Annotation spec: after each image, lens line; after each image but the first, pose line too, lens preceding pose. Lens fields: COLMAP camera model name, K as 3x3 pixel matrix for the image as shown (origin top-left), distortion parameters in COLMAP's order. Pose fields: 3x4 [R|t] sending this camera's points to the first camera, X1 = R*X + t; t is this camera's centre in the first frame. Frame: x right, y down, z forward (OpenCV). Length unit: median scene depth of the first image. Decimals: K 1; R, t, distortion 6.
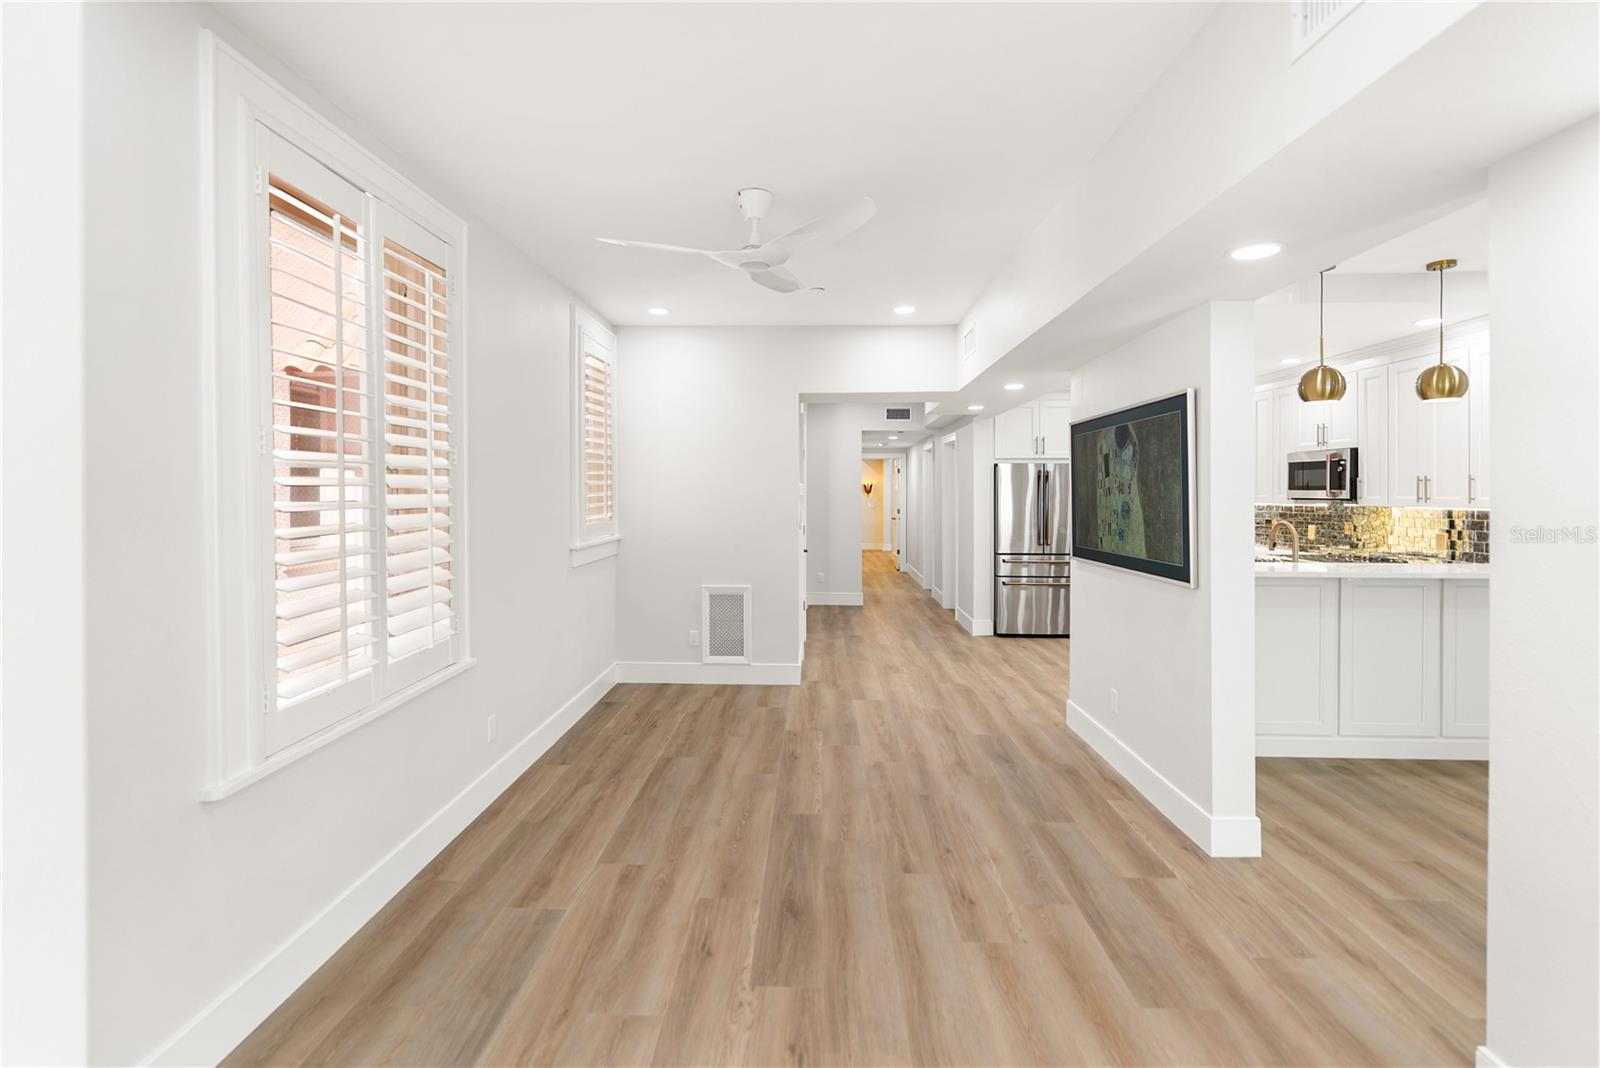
lens RADIAL K [[745.9, 0, 786.5], [0, 745.9, 501.9], [0, 0, 1]] dist [-0.012146, 0.003382]
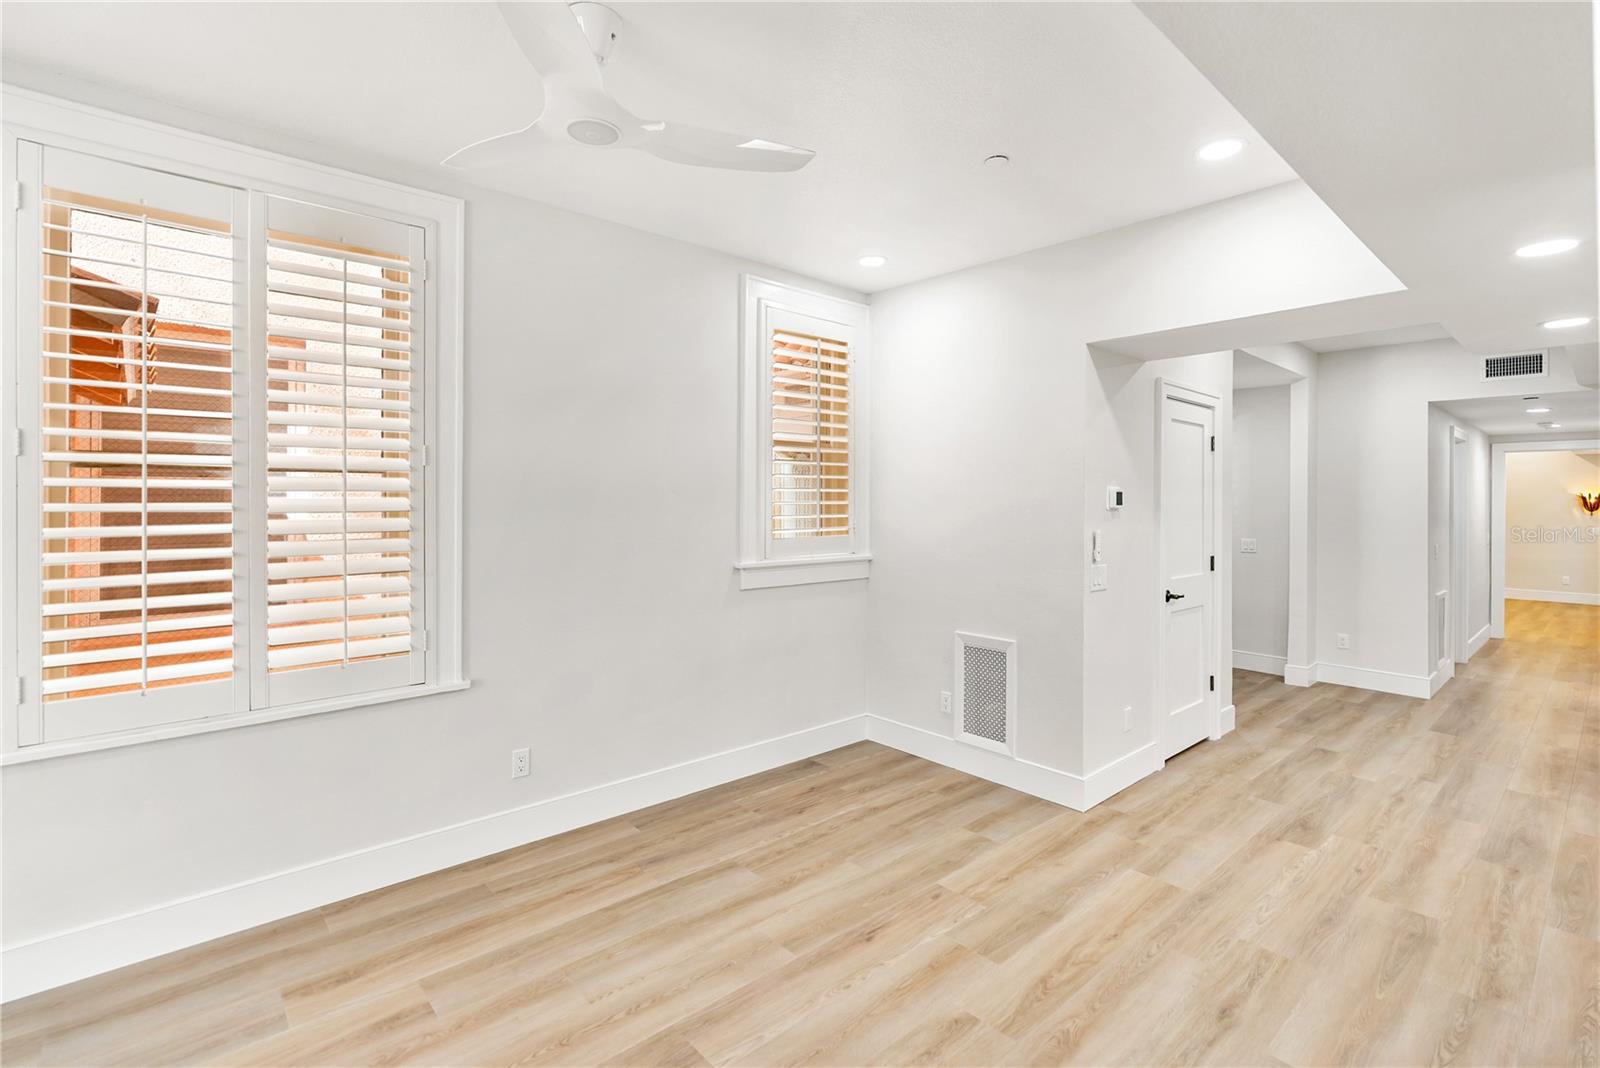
lens RADIAL K [[745.9, 0, 799.0], [0, 745.9, 491.5], [0, 0, 1]] dist [-0.012146, 0.003382]
pose [[0.693991, -0.004175, -0.719972, 0.308767], [-0.018255, 0.999560, -0.023392, -0.002169], [0.719752, 0.029377, 0.693609, 0.404168]]
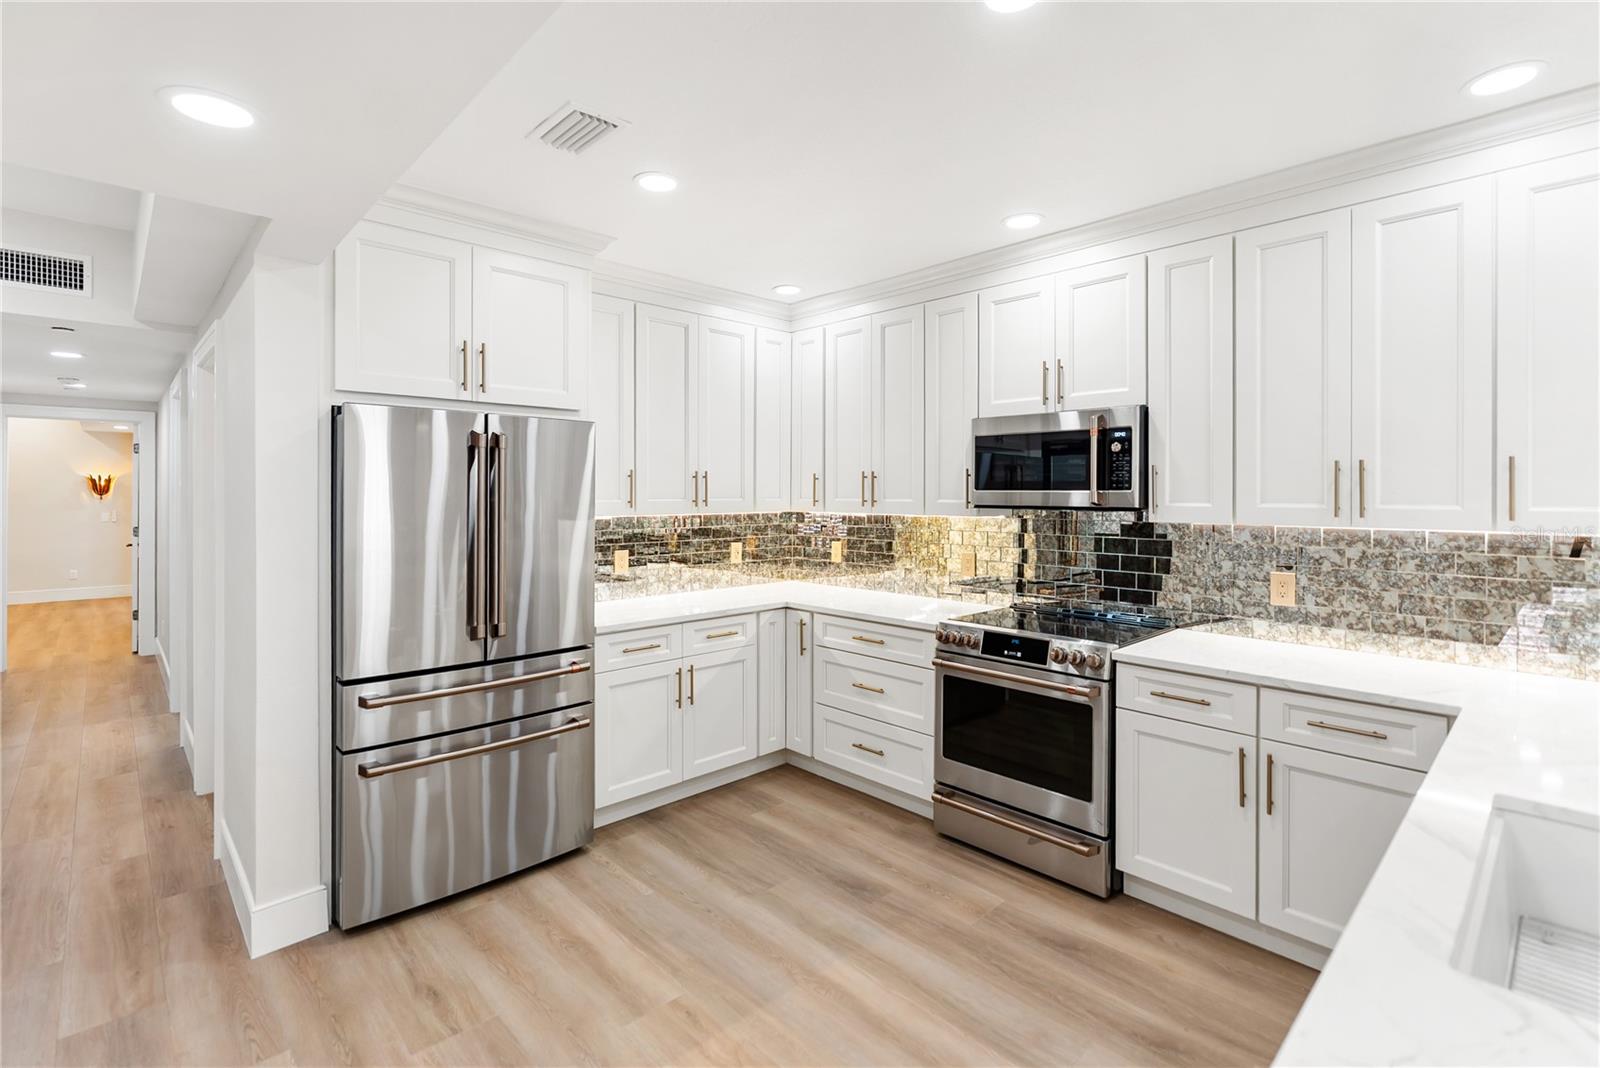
lens RADIAL K [[745.9, 0, 789.2], [0, 745.9, 491.1], [0, 0, 1]] dist [-0.012146, 0.003382]
pose [[0.704228, 0.005757, 0.709951, 0.261440], [0.005554, 0.999892, -0.013617, -0.010512], [-0.709952, 0.013532, 0.704120, 0.873254]]
